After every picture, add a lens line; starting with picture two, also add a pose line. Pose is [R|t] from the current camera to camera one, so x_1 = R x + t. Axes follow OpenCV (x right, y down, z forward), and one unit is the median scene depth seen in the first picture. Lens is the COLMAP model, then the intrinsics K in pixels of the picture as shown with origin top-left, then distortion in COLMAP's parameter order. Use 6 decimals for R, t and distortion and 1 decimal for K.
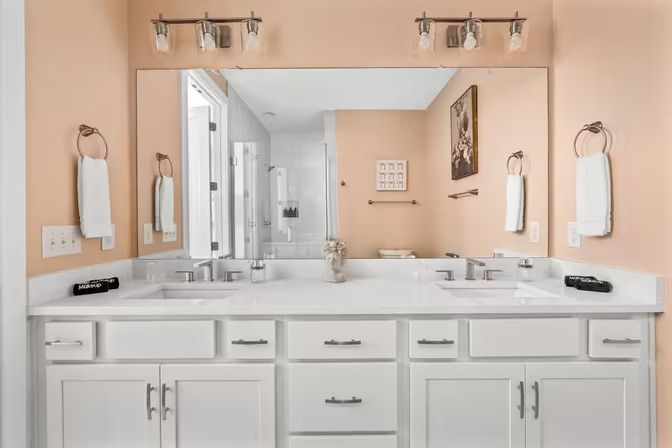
lens RADIAL K [[299.6, 0, 334.9], [0, 299.6, 219.9], [0, 0, 1]] dist [-0.002378, -0.000361]
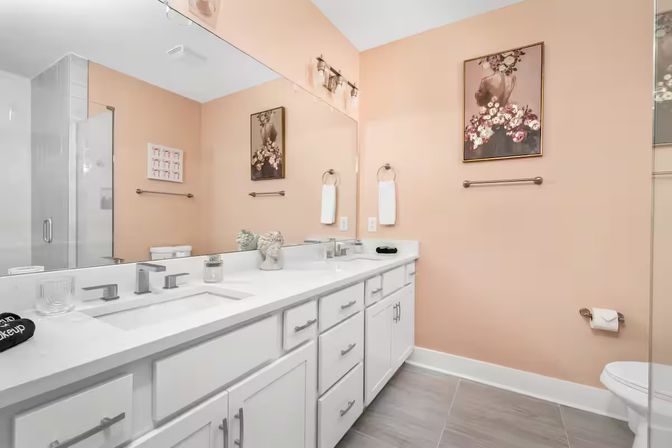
lens RADIAL K [[299.6, 0, 332.1], [0, 299.6, 224.9], [0, 0, 1]] dist [-0.002378, -0.000361]
pose [[0.520955, -0.001379, 0.853583, -0.441047], [-0.019873, 0.999708, 0.013744, 0.016431], [-0.853353, -0.024123, 0.520775, 0.150880]]
